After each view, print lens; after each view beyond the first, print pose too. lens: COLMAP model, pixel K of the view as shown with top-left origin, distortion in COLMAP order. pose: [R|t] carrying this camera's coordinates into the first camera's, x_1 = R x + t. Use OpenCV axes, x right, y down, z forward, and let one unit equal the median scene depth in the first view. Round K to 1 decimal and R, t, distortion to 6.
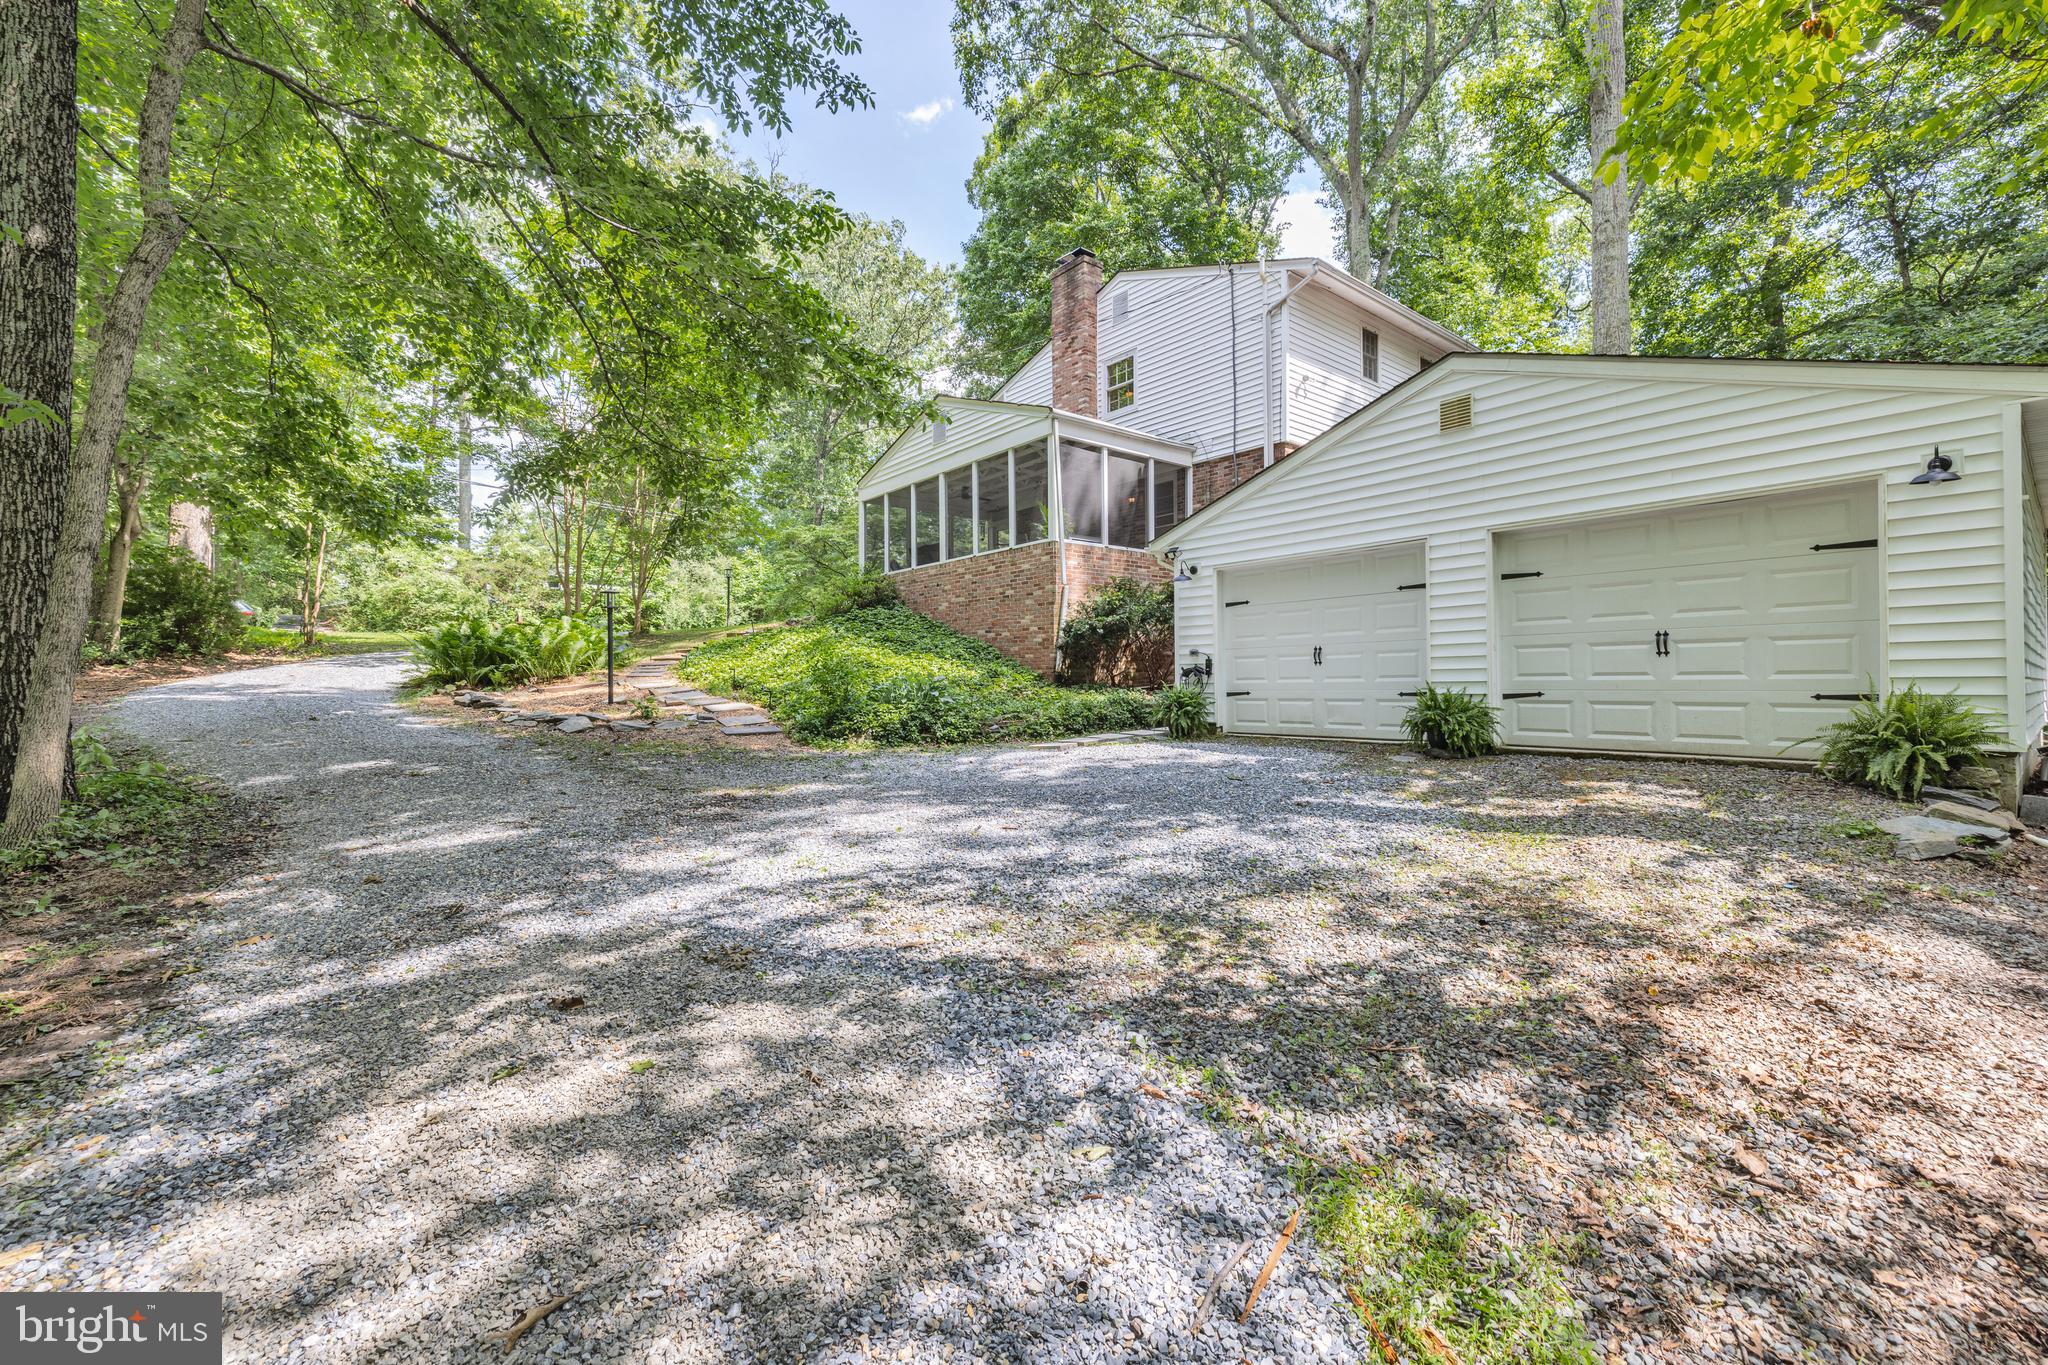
lens RADIAL K [[851.7, 0, 1023.9], [0, 851.7, 682.7], [0, 0, 1]] dist [0.002463, 0.000288]
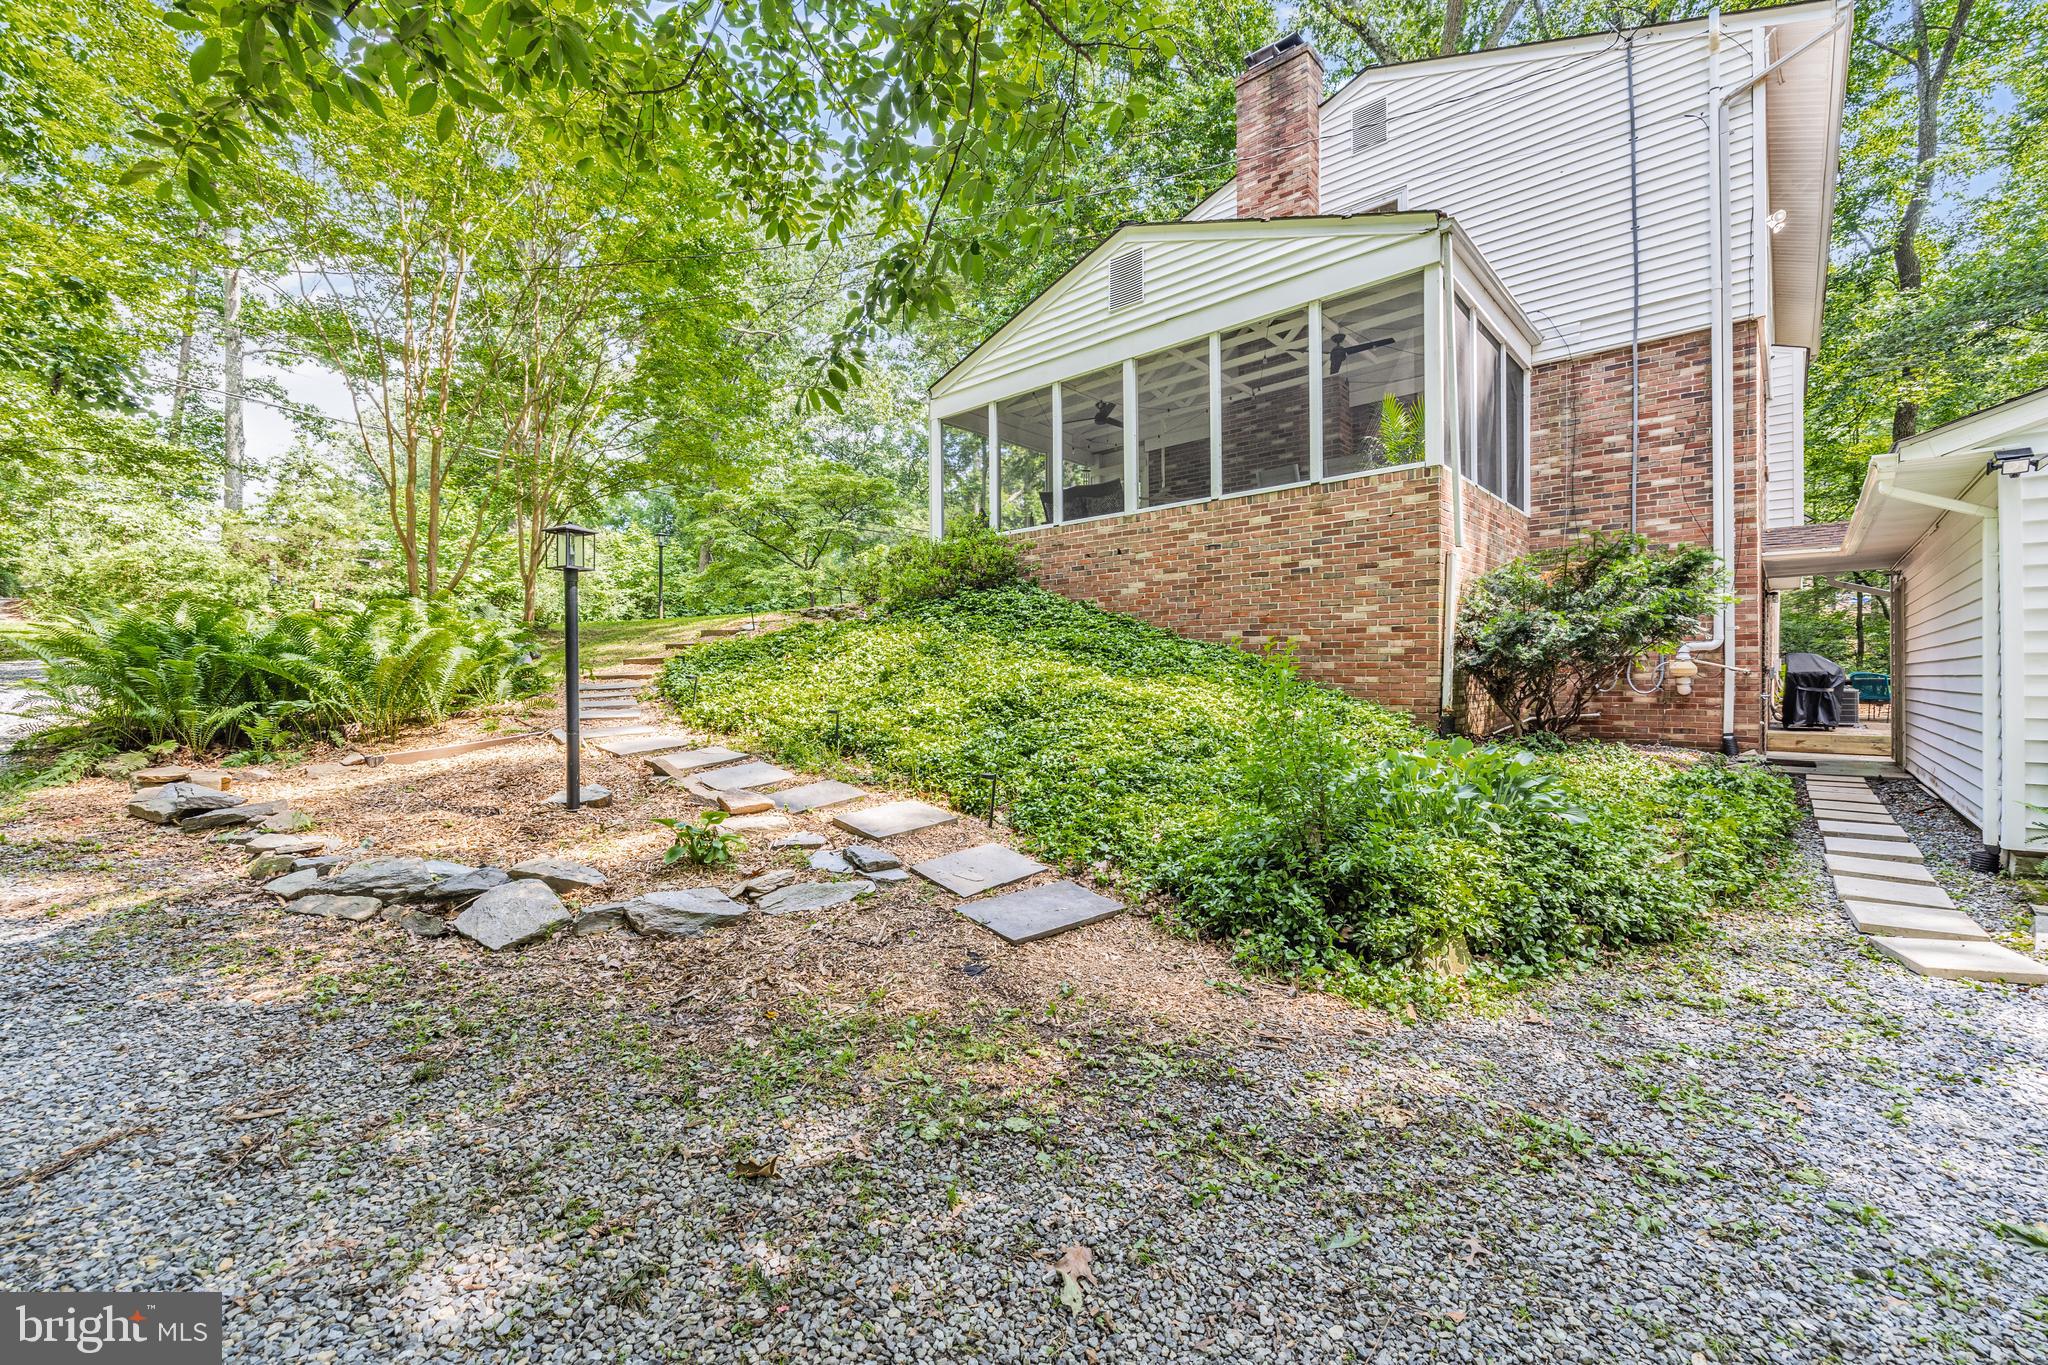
lens RADIAL K [[851.7, 0, 1024.4], [0, 851.7, 682.4], [0, 0, 1]] dist [0.002463, 0.000288]
pose [[0.987478, -0.000806, 0.157752, -0.267124], [0.000083, 0.999989, 0.004590, -0.029124], [-0.157754, -0.004519, 0.987468, 0.449570]]
